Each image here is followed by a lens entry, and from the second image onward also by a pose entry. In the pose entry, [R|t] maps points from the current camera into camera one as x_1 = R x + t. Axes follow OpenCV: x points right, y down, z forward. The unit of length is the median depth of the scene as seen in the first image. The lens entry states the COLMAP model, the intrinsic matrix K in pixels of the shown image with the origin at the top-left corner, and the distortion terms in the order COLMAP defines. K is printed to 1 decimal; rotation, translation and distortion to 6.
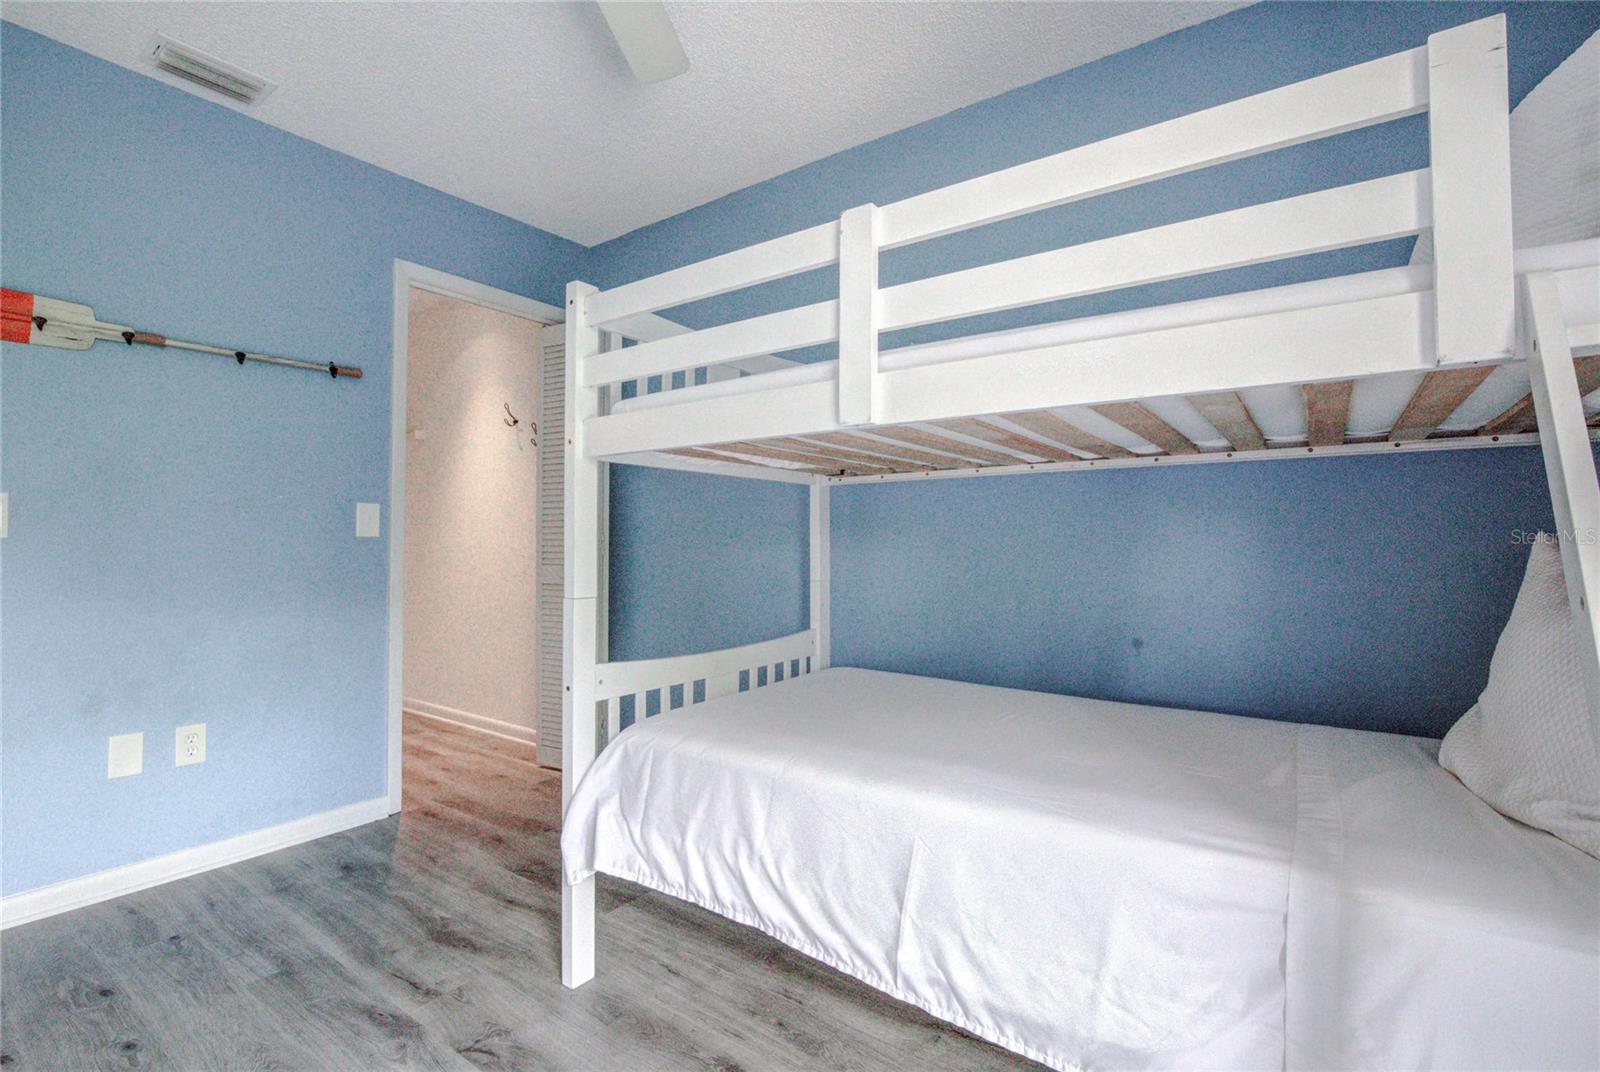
lens RADIAL K [[724.0, 0, 800.0], [0, 724.0, 536.0], [0, 0, 1]] dist [0.002233, 0.000256]
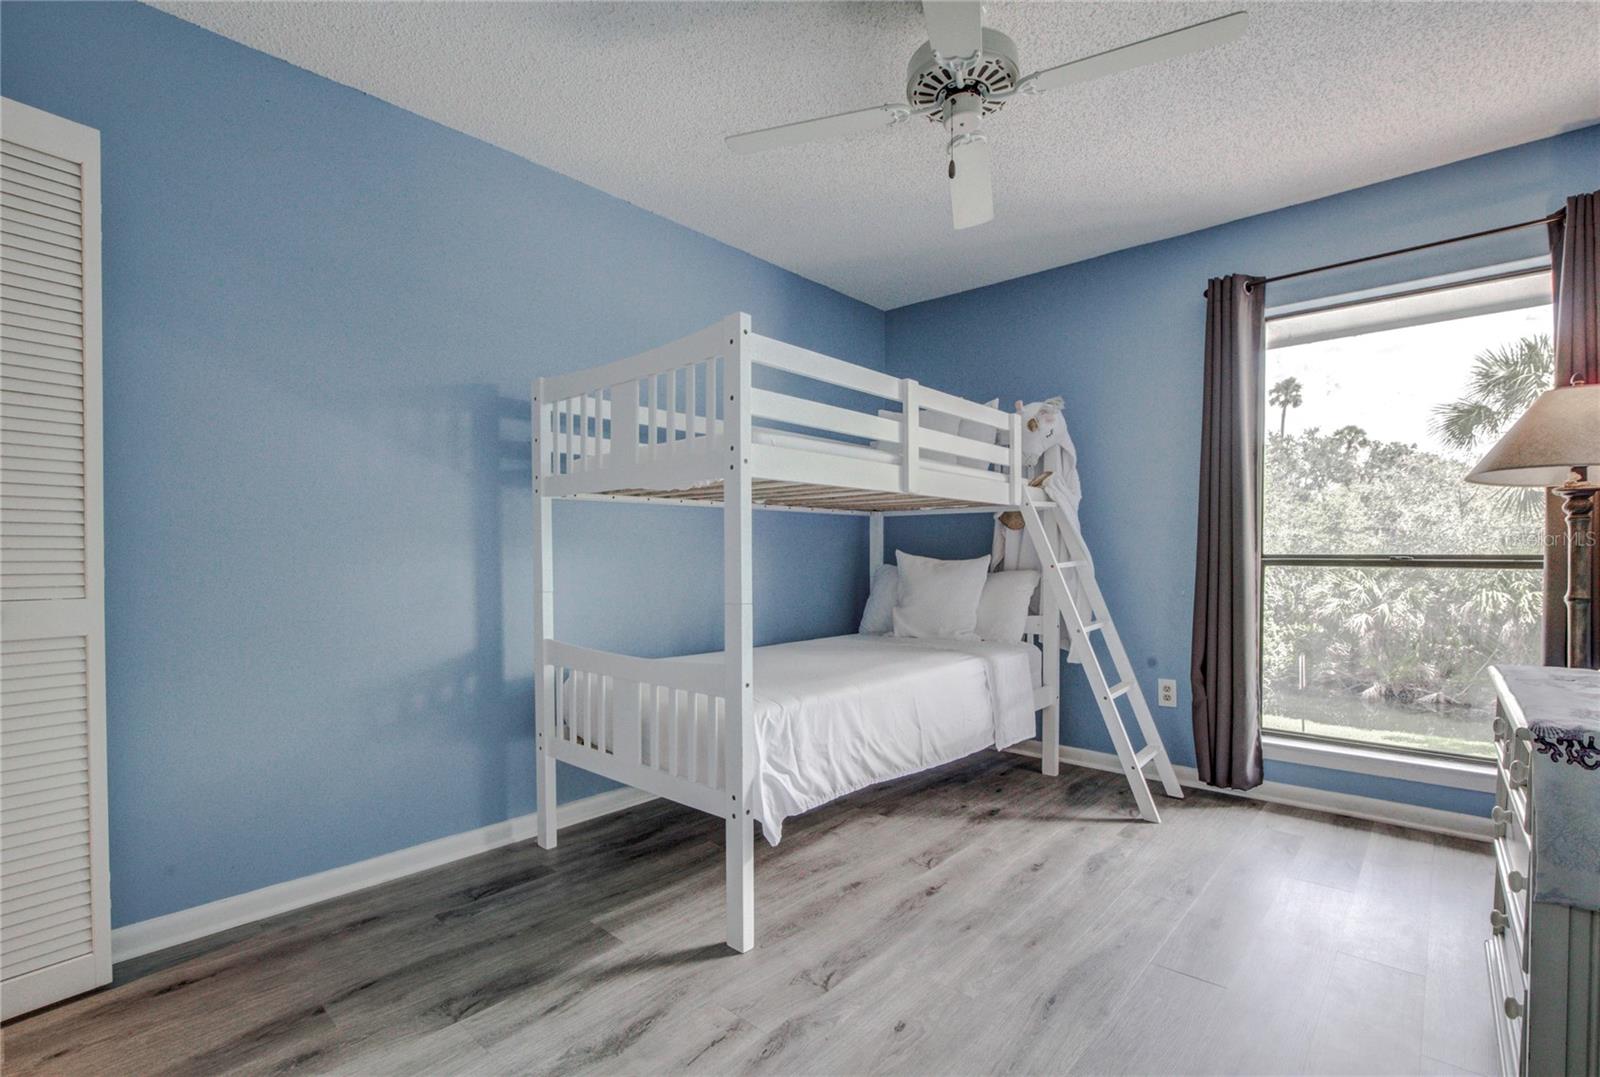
lens RADIAL K [[703.4, 0, 803.5], [0, 703.4, 560.6], [0, 0, 1]] dist [-0.011438, 0.000993]
pose [[0.125503, -0.010572, 0.992037, -1.504522], [-0.004622, 0.999926, 0.011241, 0.009870], [-0.992082, -0.005996, 0.125445, 0.859376]]
